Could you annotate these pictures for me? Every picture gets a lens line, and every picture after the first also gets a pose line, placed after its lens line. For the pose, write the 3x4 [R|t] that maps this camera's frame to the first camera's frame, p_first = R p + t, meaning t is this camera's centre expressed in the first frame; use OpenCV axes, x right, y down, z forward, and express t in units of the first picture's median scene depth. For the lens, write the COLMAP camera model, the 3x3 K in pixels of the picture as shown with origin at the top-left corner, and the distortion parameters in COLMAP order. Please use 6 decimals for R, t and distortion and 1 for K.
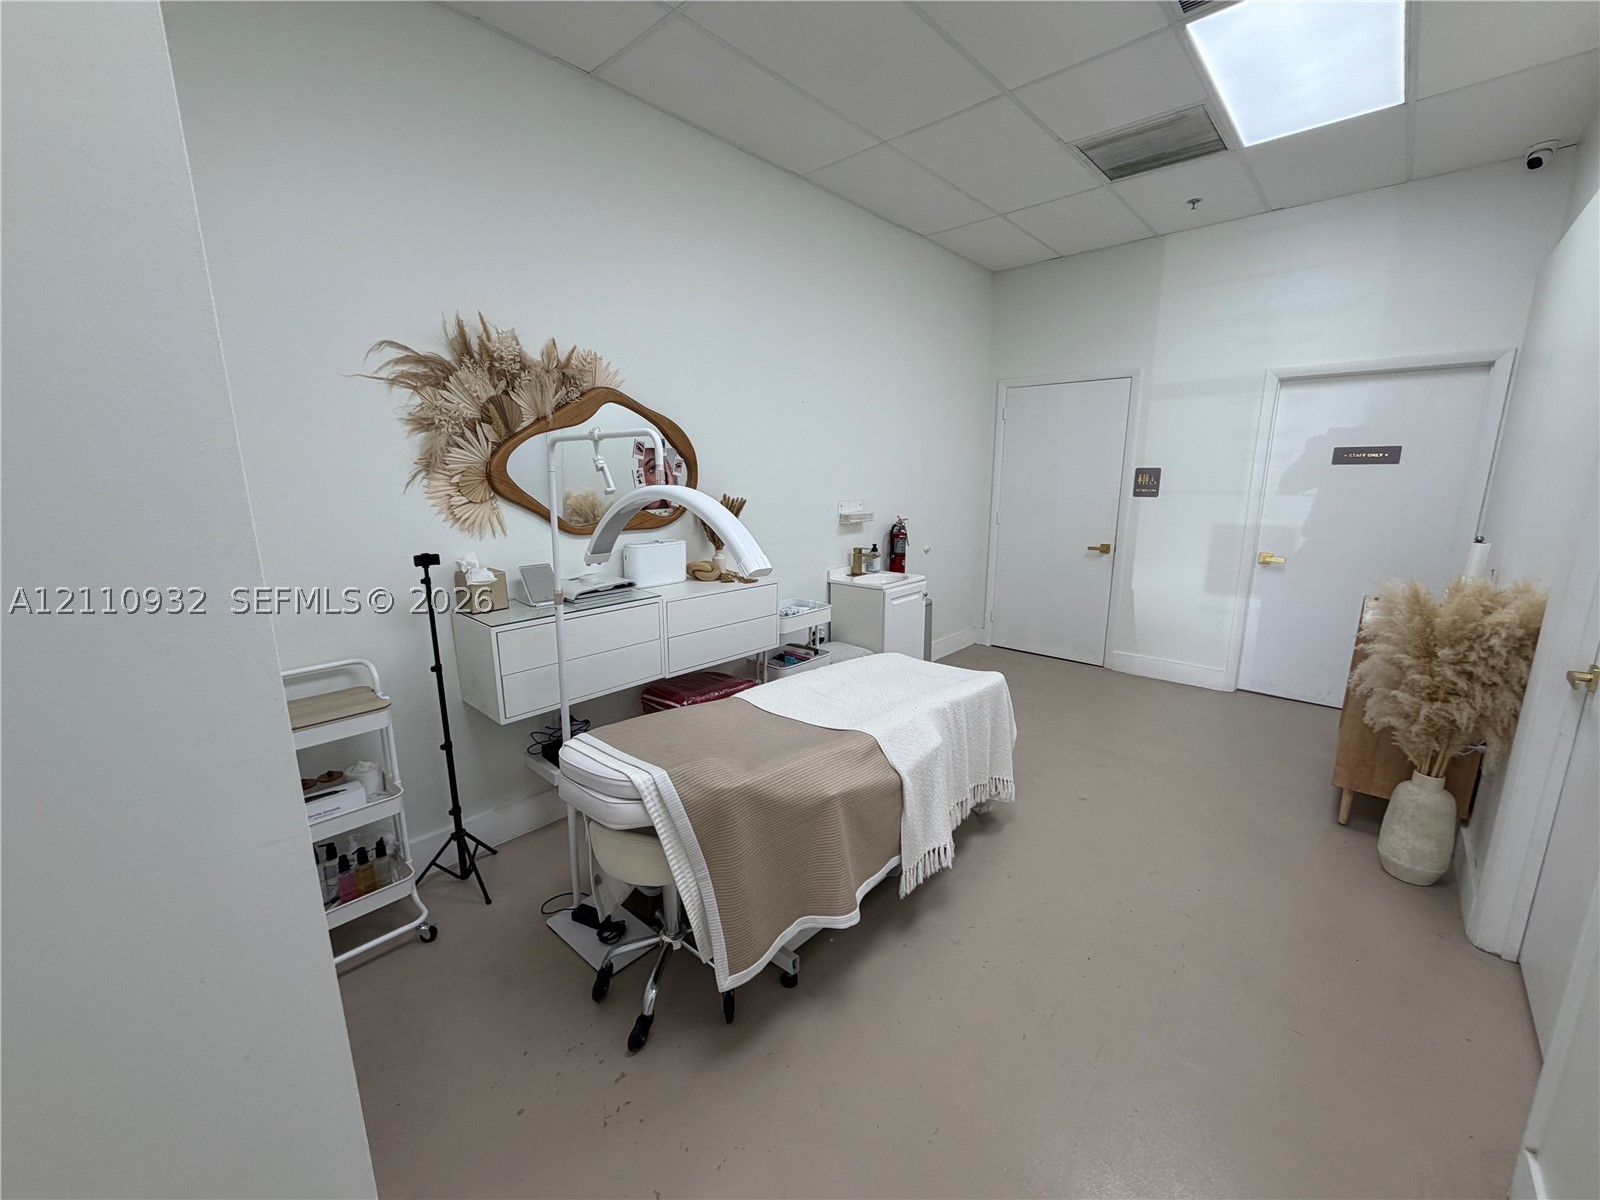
lens RADIAL K [[635.7, 0, 809.3], [0, 635.7, 603.7], [0, 0, 1]] dist [0.006772, -0.001233]
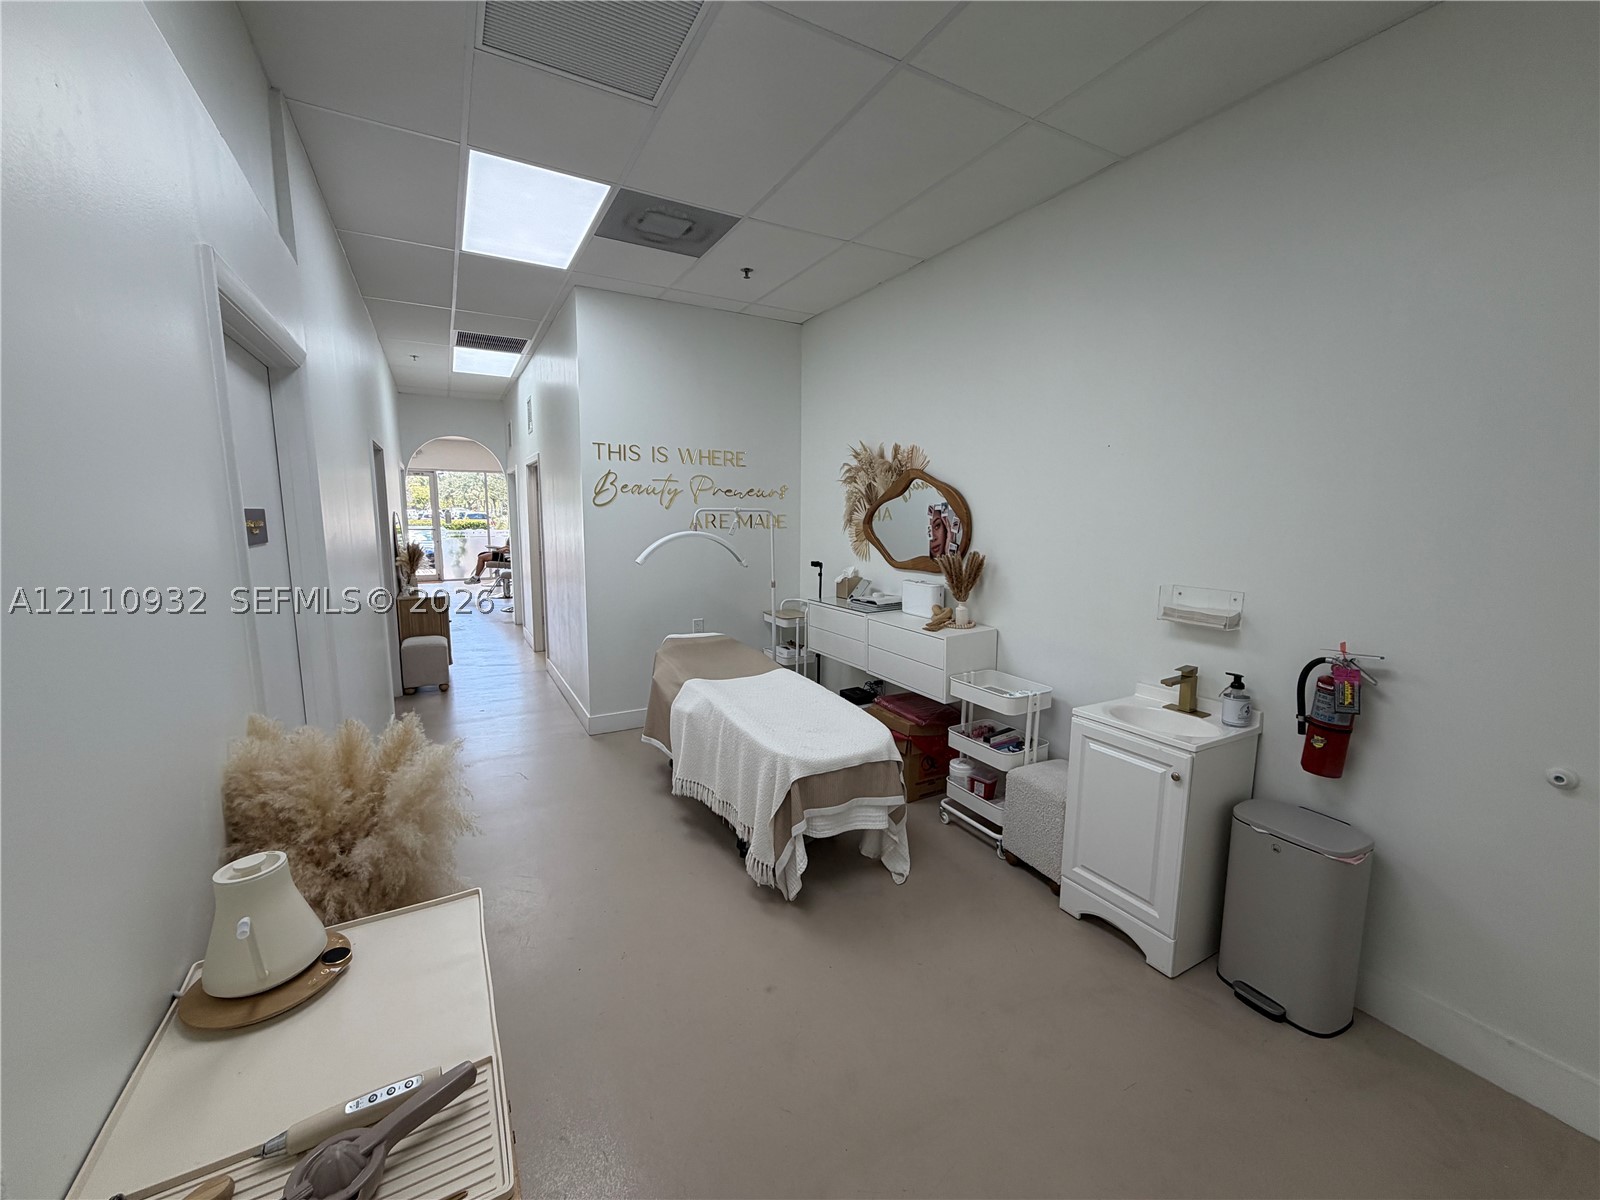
lens RADIAL K [[635.7, 0, 808.0], [0, 635.7, 596.5], [0, 0, 1]] dist [0.006772, -0.001233]
pose [[-0.300518, 0.131640, -0.944648, 1.206319], [-0.204052, 0.958624, 0.198502, -0.319267], [0.931693, 0.252411, -0.261223, 1.298726]]
